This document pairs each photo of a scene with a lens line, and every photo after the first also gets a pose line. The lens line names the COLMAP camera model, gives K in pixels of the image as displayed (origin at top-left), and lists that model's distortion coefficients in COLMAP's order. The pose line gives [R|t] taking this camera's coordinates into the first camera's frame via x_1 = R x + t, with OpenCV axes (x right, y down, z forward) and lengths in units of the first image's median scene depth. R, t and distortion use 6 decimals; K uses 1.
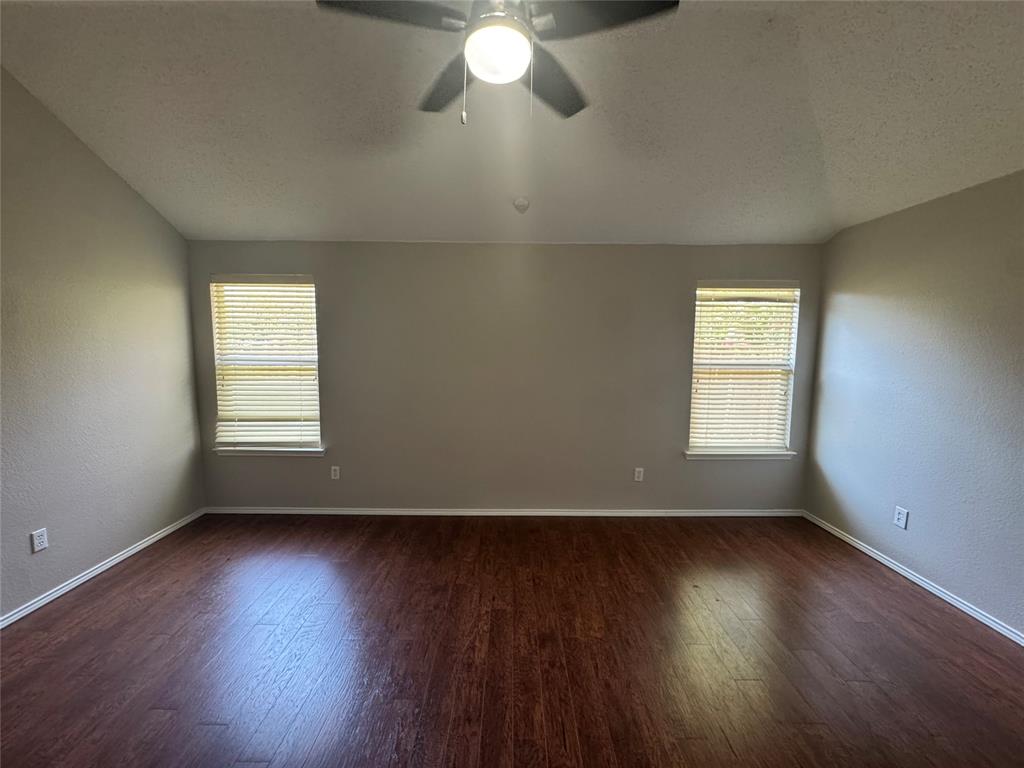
lens RADIAL K [[410.0, 0, 515.6], [0, 410.0, 383.4], [0, 0, 1]] dist [-0.005593, 0.001541]
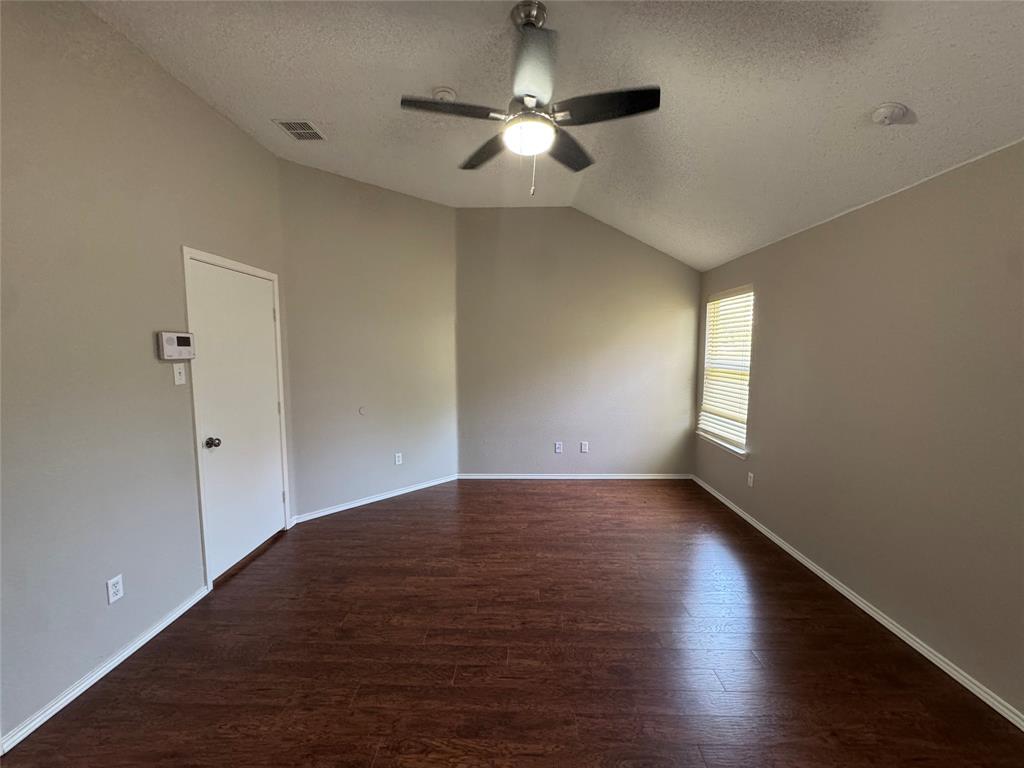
lens RADIAL K [[410.0, 0, 507.9], [0, 410.0, 383.3], [0, 0, 1]] dist [-0.005593, 0.001541]
pose [[-0.039382, 0.076007, -0.996329, 0.773492], [-0.095544, 0.992248, 0.079473, -0.049556], [0.994646, 0.098323, -0.031814, 0.590909]]
